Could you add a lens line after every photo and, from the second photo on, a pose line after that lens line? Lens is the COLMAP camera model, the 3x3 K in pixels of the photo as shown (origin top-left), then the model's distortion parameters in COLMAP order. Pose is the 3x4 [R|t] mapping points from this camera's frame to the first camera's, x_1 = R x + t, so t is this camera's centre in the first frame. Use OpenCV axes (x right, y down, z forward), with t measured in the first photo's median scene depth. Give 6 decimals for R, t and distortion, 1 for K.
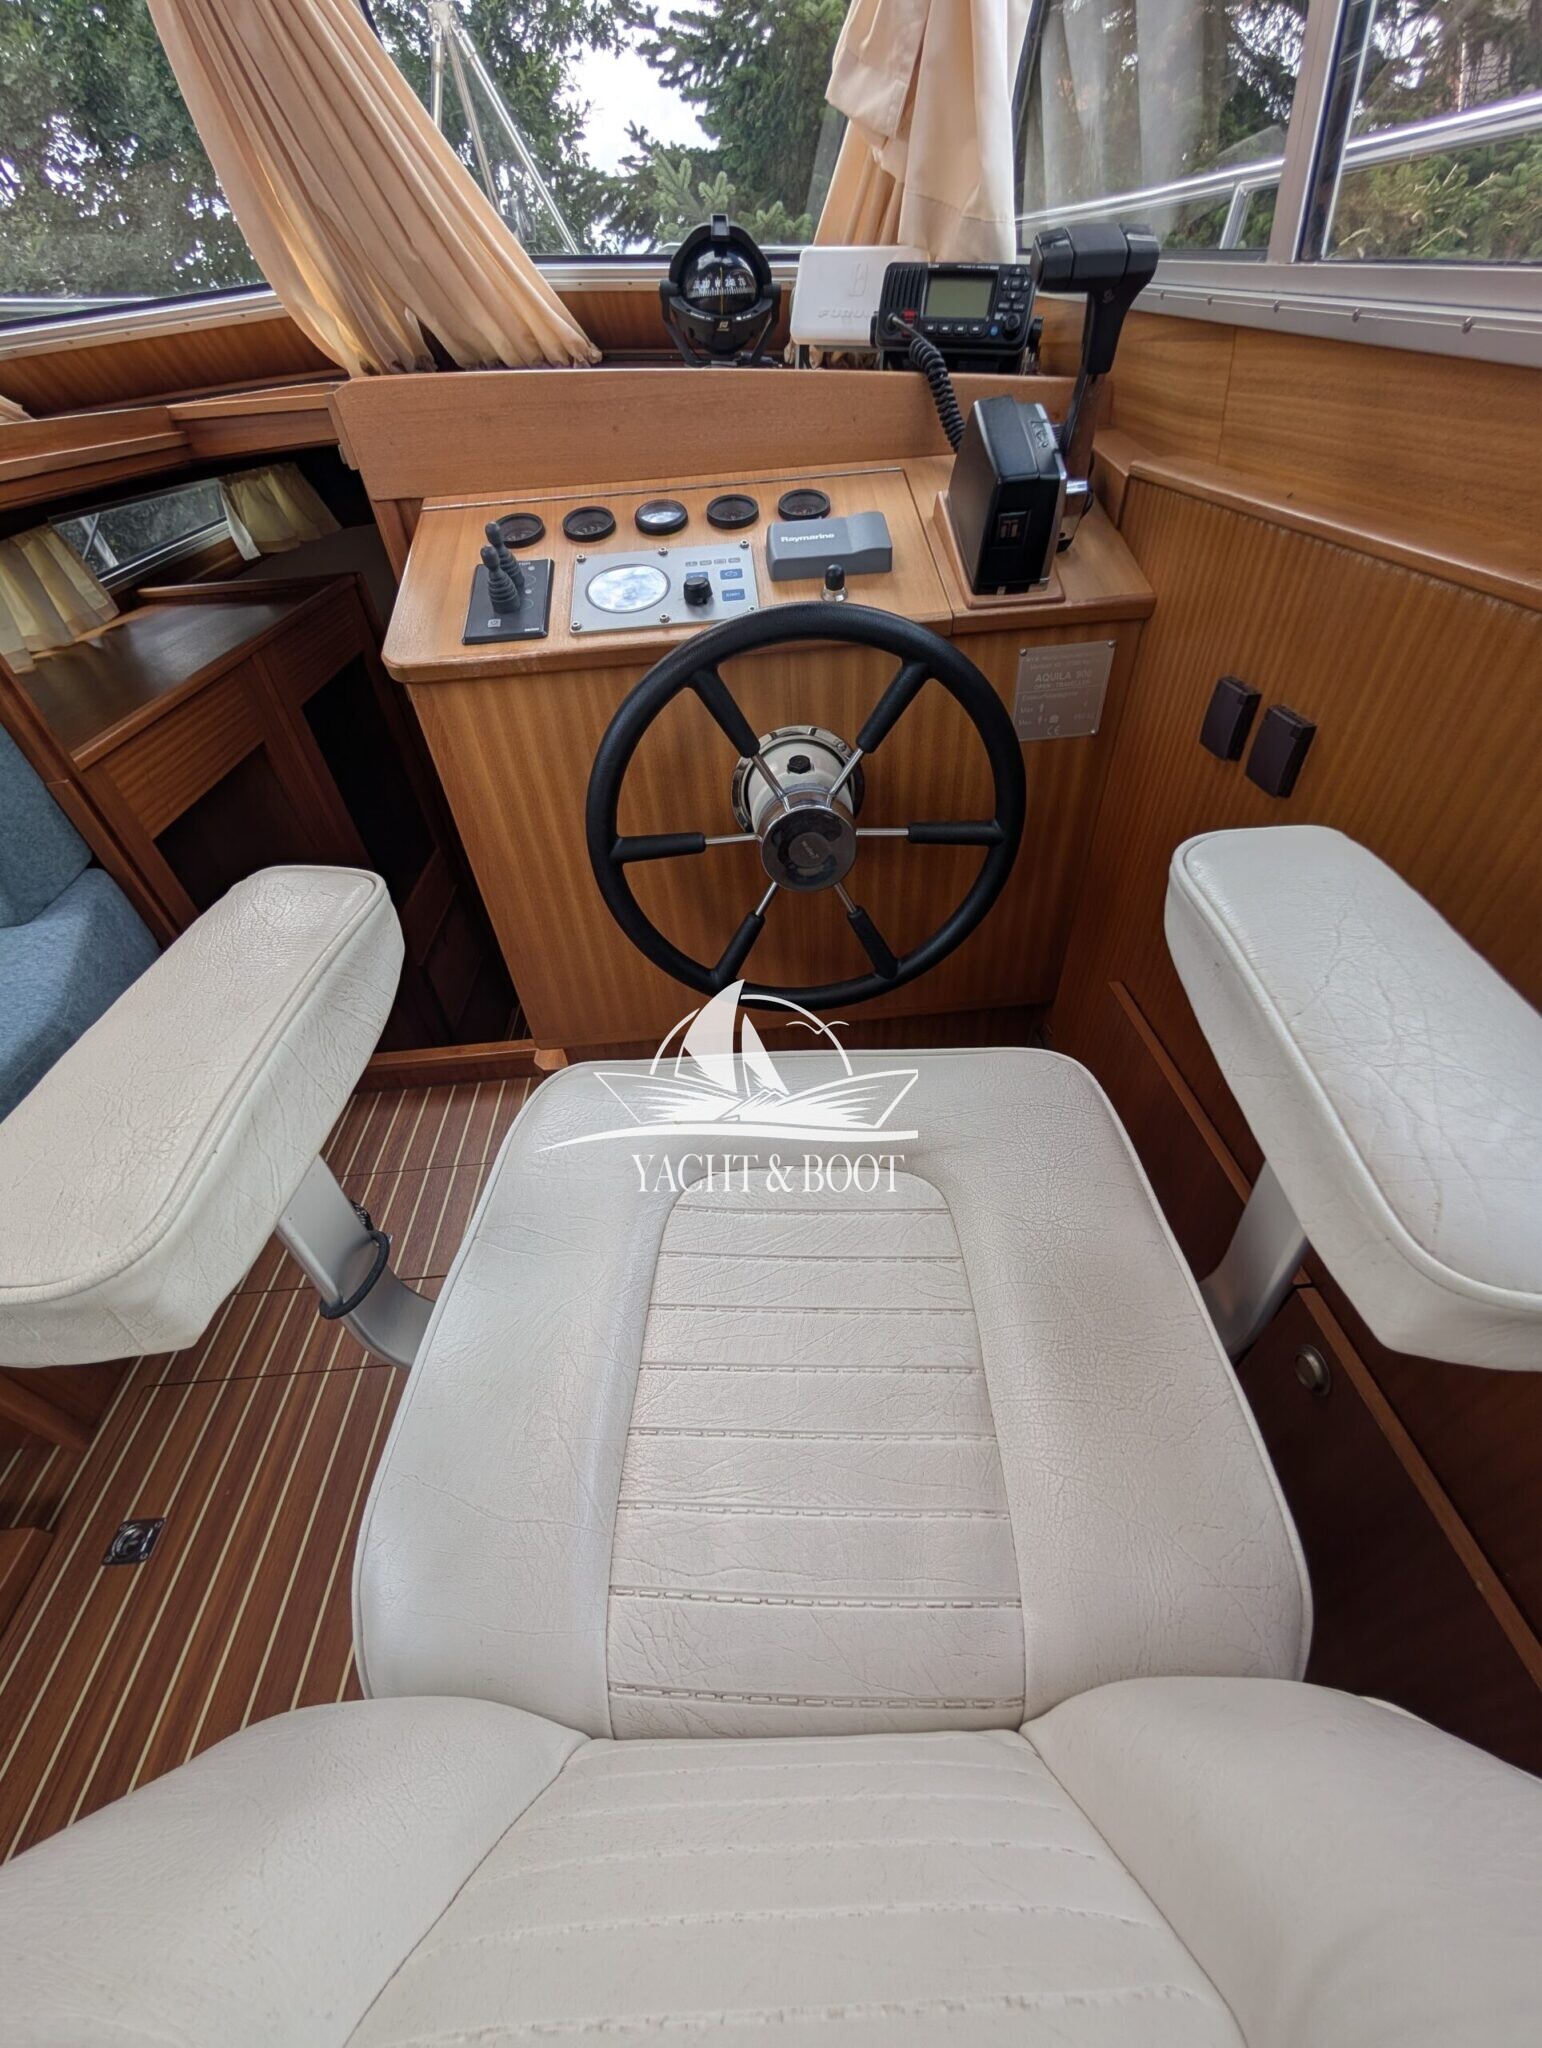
lens RADIAL K [[770.7, 0, 776.3], [0, 770.7, 1028.7], [0, 0, 1]] dist [-0.000548, -0.000003]
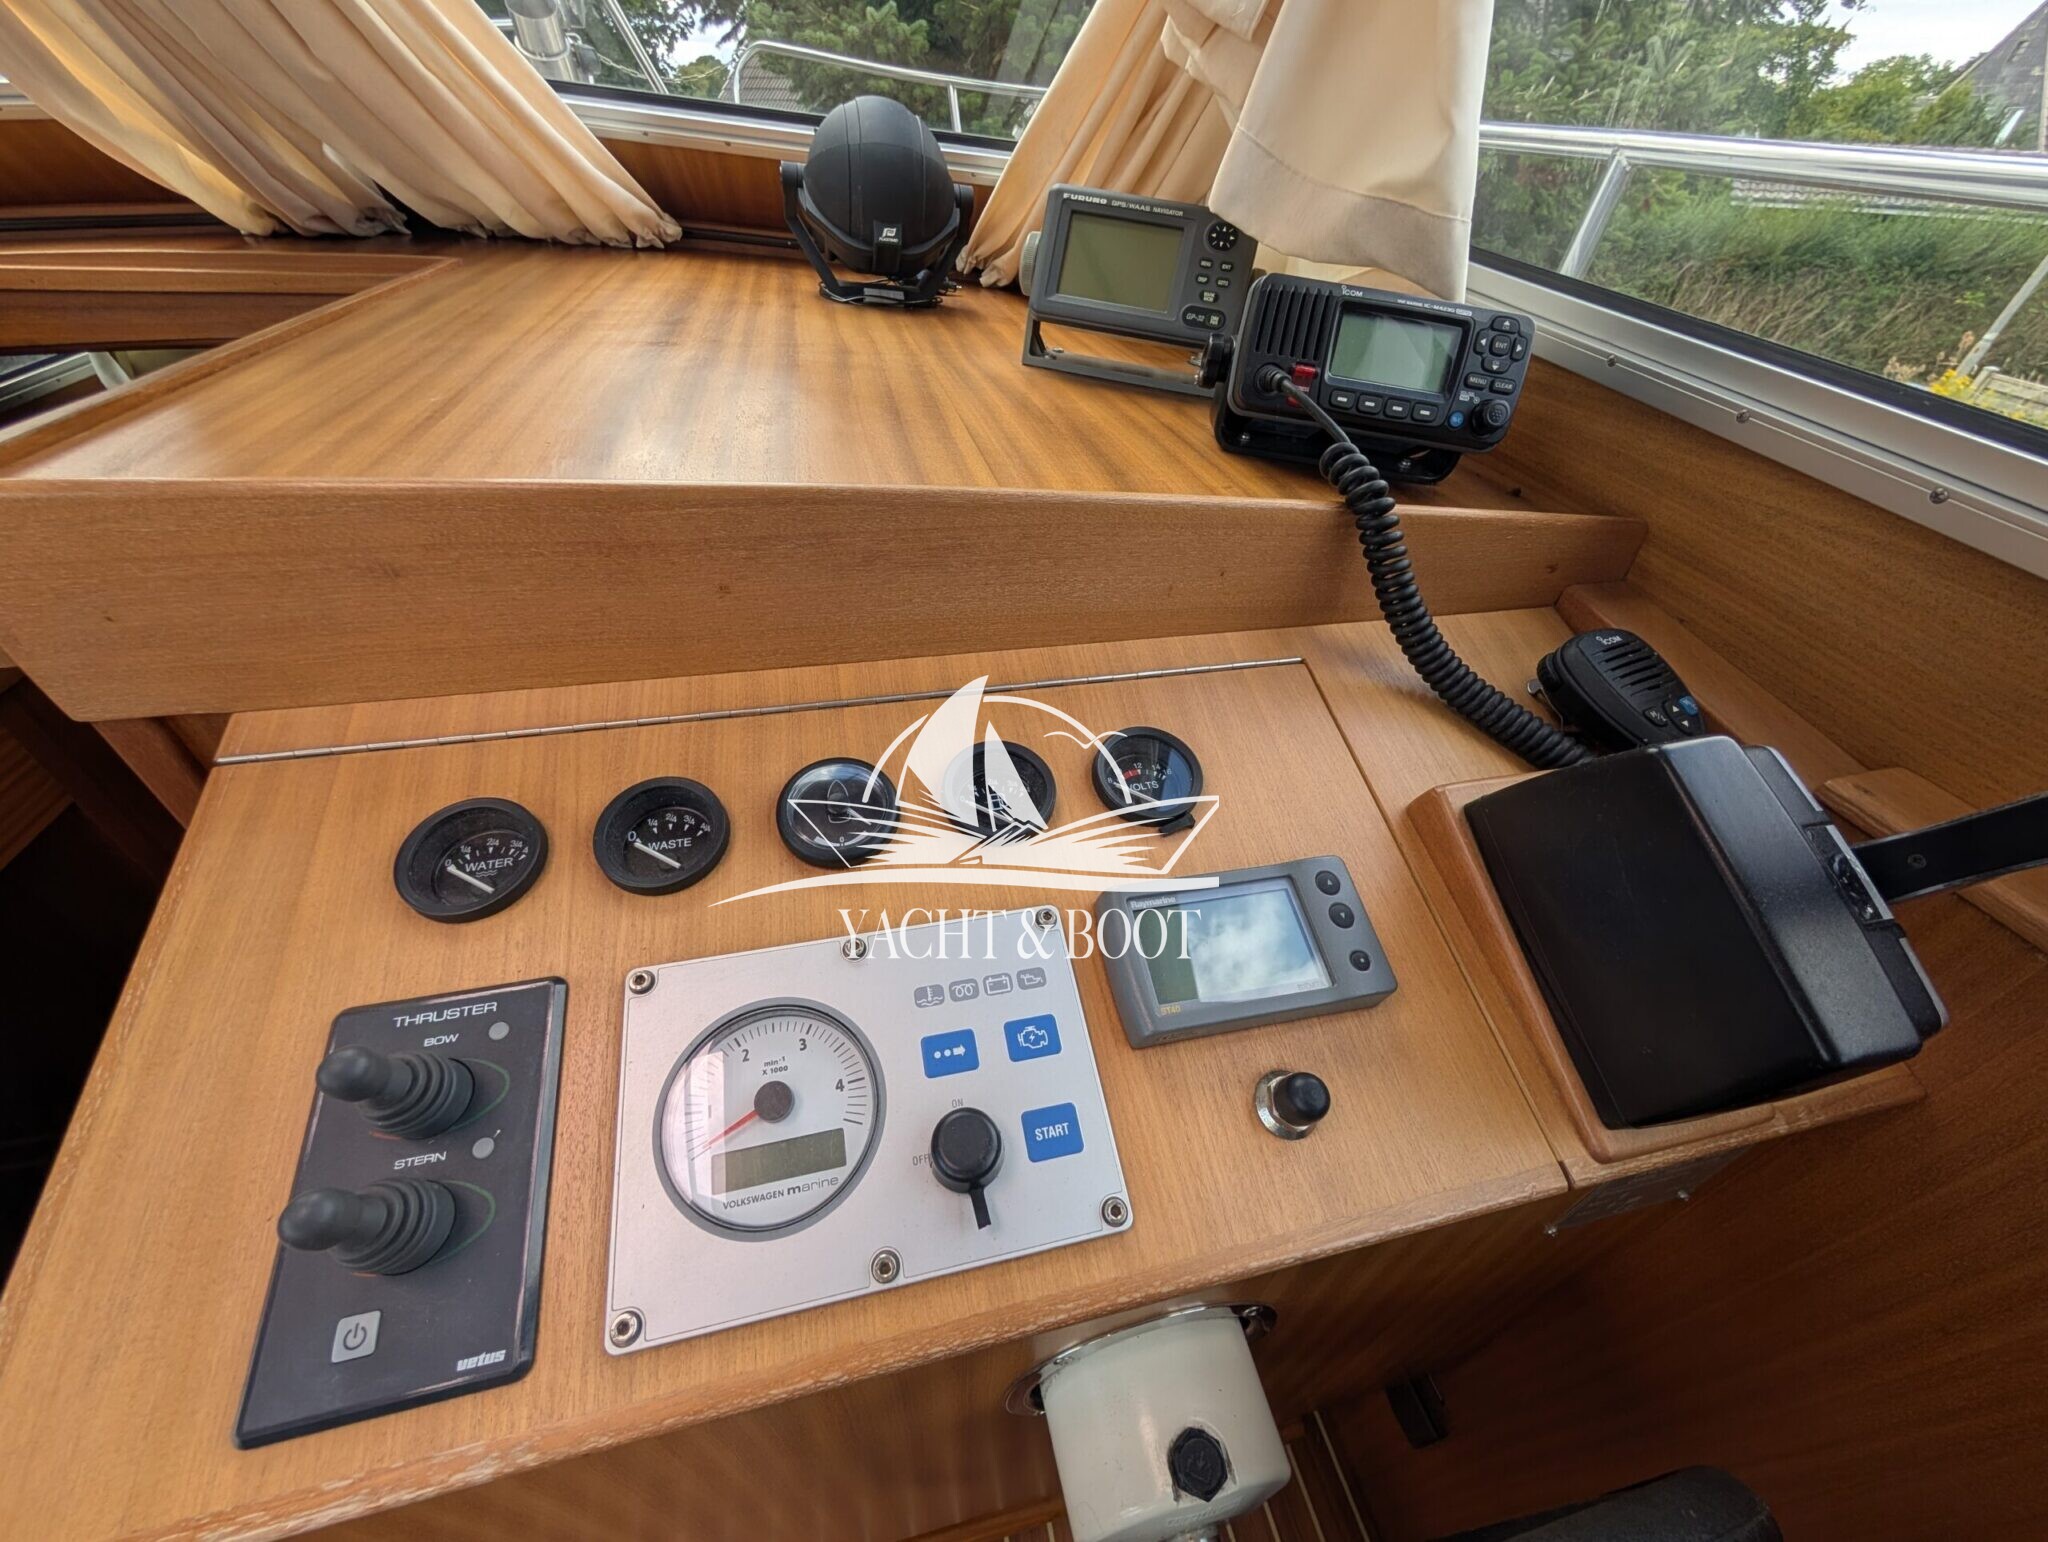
lens RADIAL K [[770.7, 0, 1013.6], [0, 770.7, 771.1], [0, 0, 1]] dist [-0.000548, -0.000003]
pose [[0.982949, -0.016432, 0.183145, -0.127160], [0.023530, 0.999051, -0.036651, -0.646762], [-0.182369, 0.040335, 0.982402, 0.534751]]
